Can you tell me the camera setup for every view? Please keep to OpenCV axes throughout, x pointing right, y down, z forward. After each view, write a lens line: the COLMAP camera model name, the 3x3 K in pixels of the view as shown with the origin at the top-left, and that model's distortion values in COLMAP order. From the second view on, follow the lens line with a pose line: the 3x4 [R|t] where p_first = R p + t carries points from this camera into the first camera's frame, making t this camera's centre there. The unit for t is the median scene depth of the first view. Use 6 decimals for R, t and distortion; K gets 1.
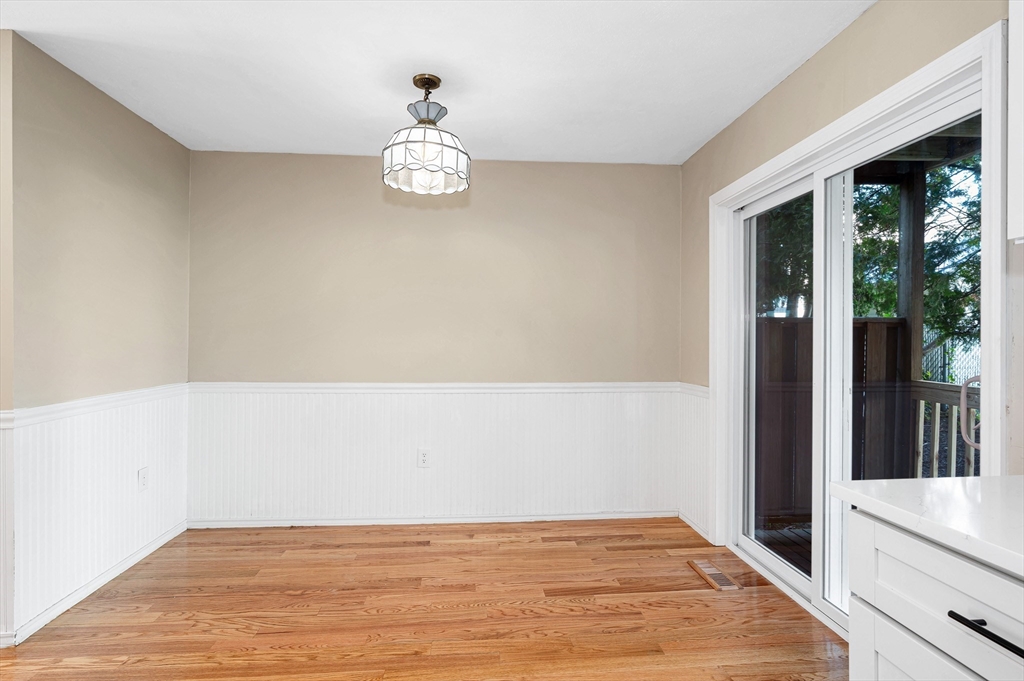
lens RADIAL K [[530.0, 0, 517.5], [0, 530.0, 342.2], [0, 0, 1]] dist [0.005099, -0.000455]
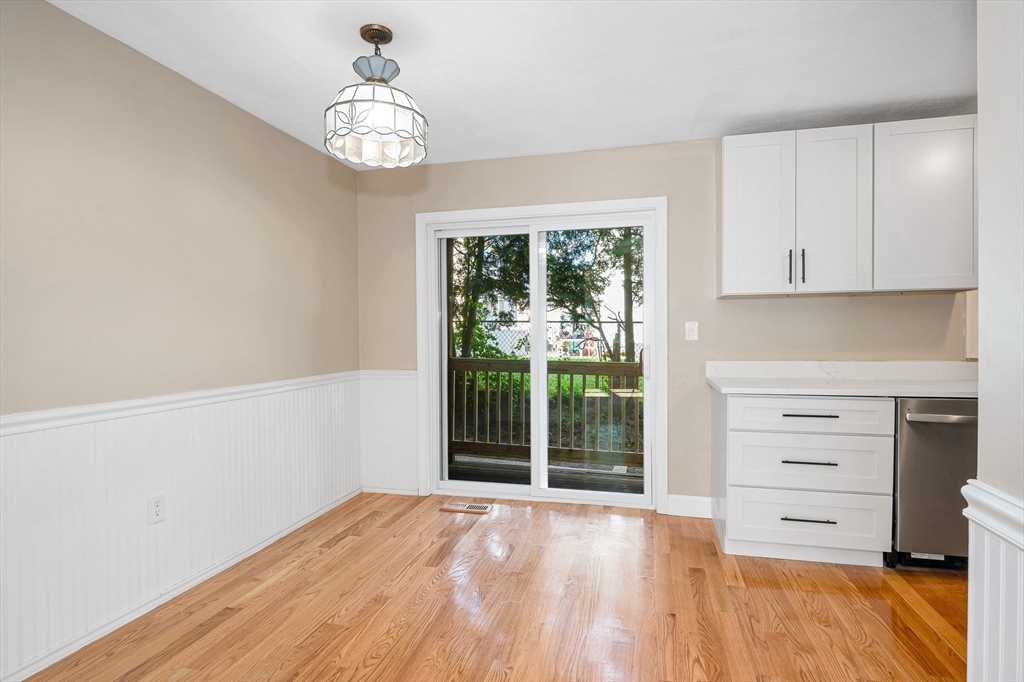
lens RADIAL K [[530.0, 0, 506.3], [0, 530.0, 343.7], [0, 0, 1]] dist [0.005099, -0.000455]
pose [[0.343157, -0.023374, 0.938987, -0.730152], [0.011314, 0.999721, 0.020751, 0.001229], [-0.939210, 0.003503, 0.343326, 0.396623]]
